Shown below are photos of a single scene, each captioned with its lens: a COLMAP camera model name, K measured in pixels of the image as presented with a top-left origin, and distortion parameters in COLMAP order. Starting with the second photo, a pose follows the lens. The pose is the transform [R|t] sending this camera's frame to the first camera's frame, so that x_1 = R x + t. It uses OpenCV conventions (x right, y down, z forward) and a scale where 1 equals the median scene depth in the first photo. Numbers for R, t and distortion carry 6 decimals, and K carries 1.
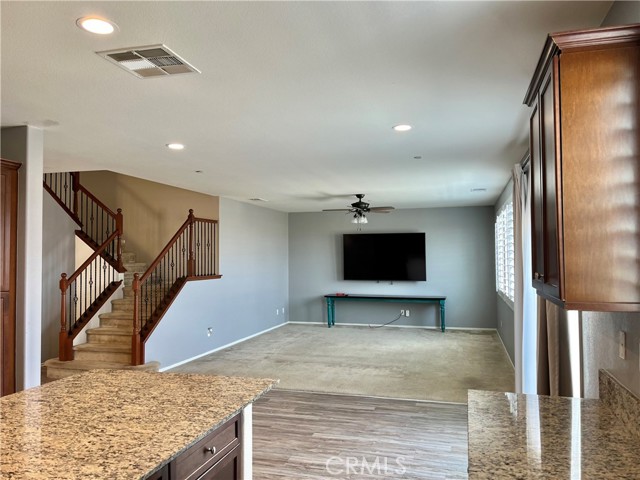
lens RADIAL K [[489.0, 0, 318.7], [0, 489.0, 242.0], [0, 0, 1]] dist [0.071117, -0.088241]
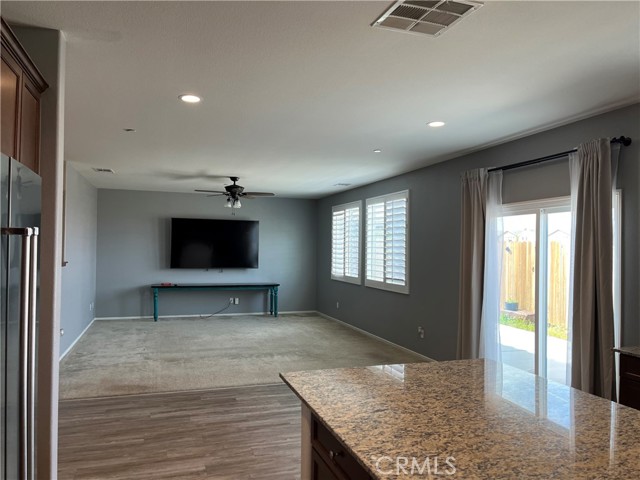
lens RADIAL K [[488.2, 0, 320.0], [0, 488.2, 240.0], [0, 0, 1]] dist [0.066105, -0.088547]
pose [[0.818440, 0.025395, 0.574031, -0.324934], [-0.034790, 0.999380, 0.005391, 0.013760], [-0.573538, -0.024383, 0.818816, 0.123885]]
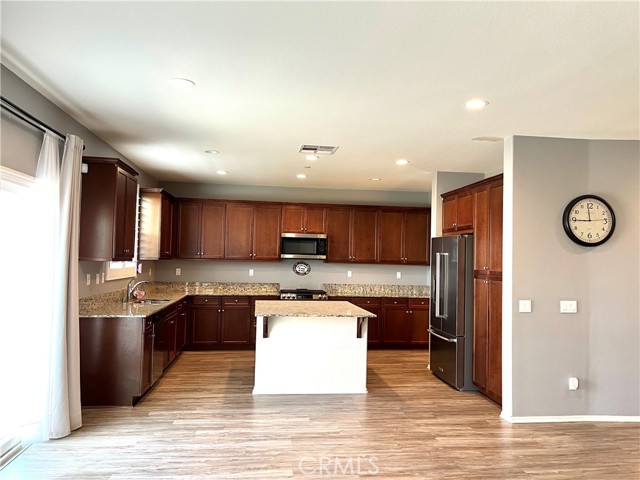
lens RADIAL K [[480.1, 0, 321.9], [0, 480.1, 242.6], [0, 0, 1]] dist [0.078921, -0.097181]
pose [[-0.913755, -0.031058, -0.405076, 0.138361], [-0.006898, 0.998116, -0.060967, 0.043289], [0.406207, -0.052915, -0.912248, 0.908026]]
